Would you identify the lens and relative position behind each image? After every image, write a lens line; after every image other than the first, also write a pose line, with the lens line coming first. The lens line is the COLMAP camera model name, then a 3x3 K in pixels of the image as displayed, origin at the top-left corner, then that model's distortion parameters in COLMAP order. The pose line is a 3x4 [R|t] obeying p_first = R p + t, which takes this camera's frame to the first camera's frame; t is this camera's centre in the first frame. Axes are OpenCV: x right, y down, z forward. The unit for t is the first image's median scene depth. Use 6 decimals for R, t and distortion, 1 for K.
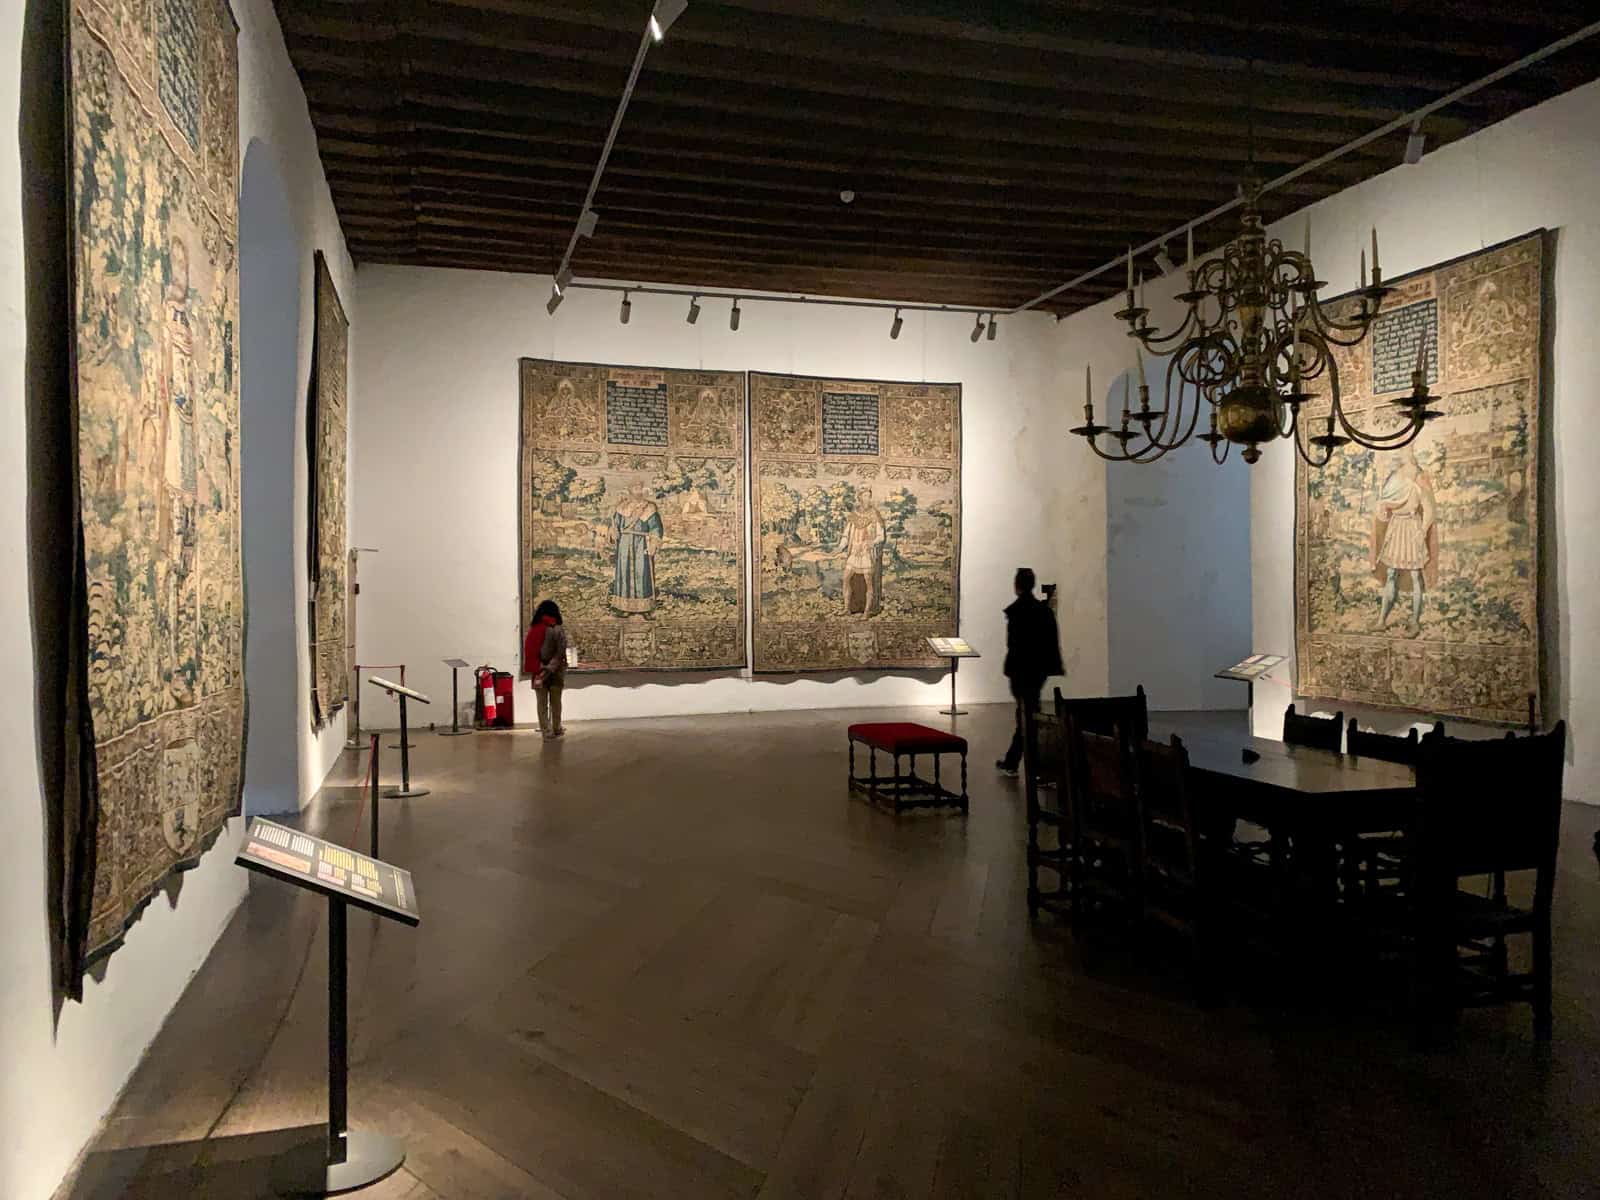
lens RADIAL K [[1202.5, 0, 800.0], [0, 1202.5, 595.4], [0, 0, 1]] dist [0.052523, -0.036380]
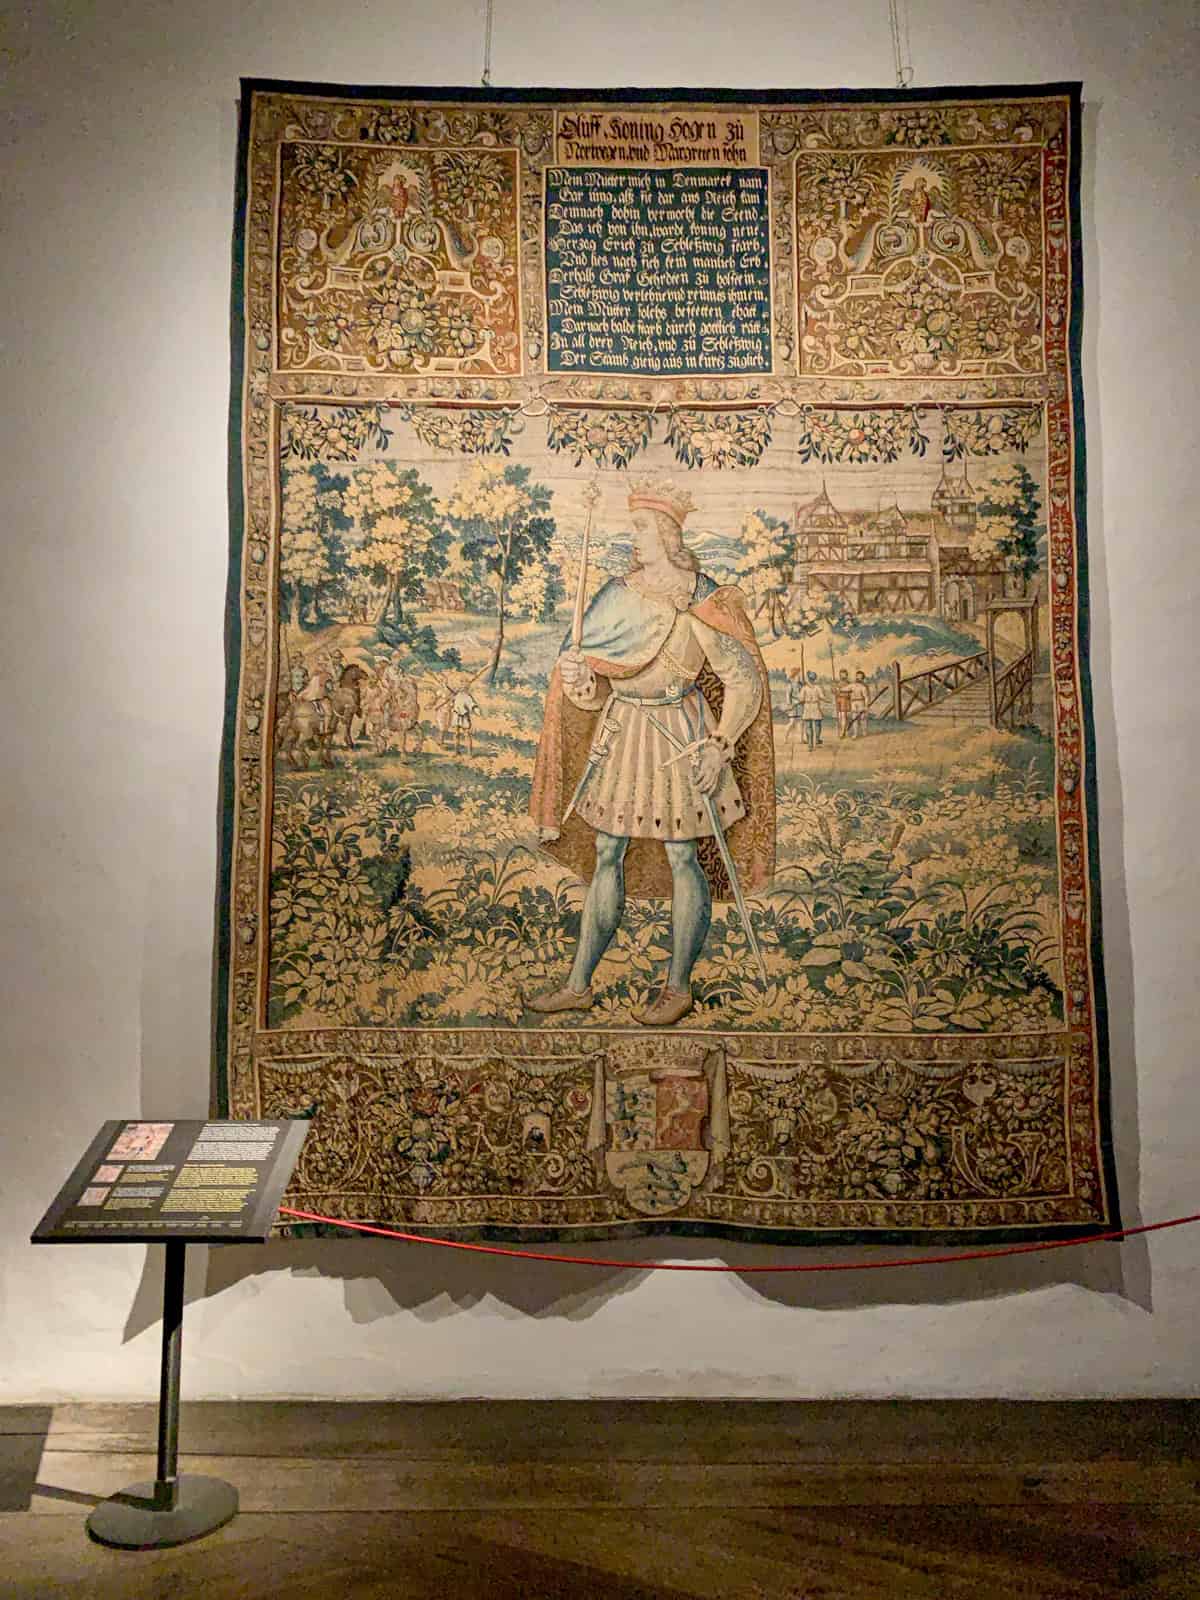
lens RADIAL K [[1202.5, 0, 597.9], [0, 1202.5, 796.2], [0, 0, 1]] dist [0.052523, -0.036380]
pose [[0.265862, 0.104976, 0.958278, 0.142085], [0.009032, 0.993738, -0.111366, 0.006573], [-0.963969, 0.038264, 0.263249, 0.945400]]
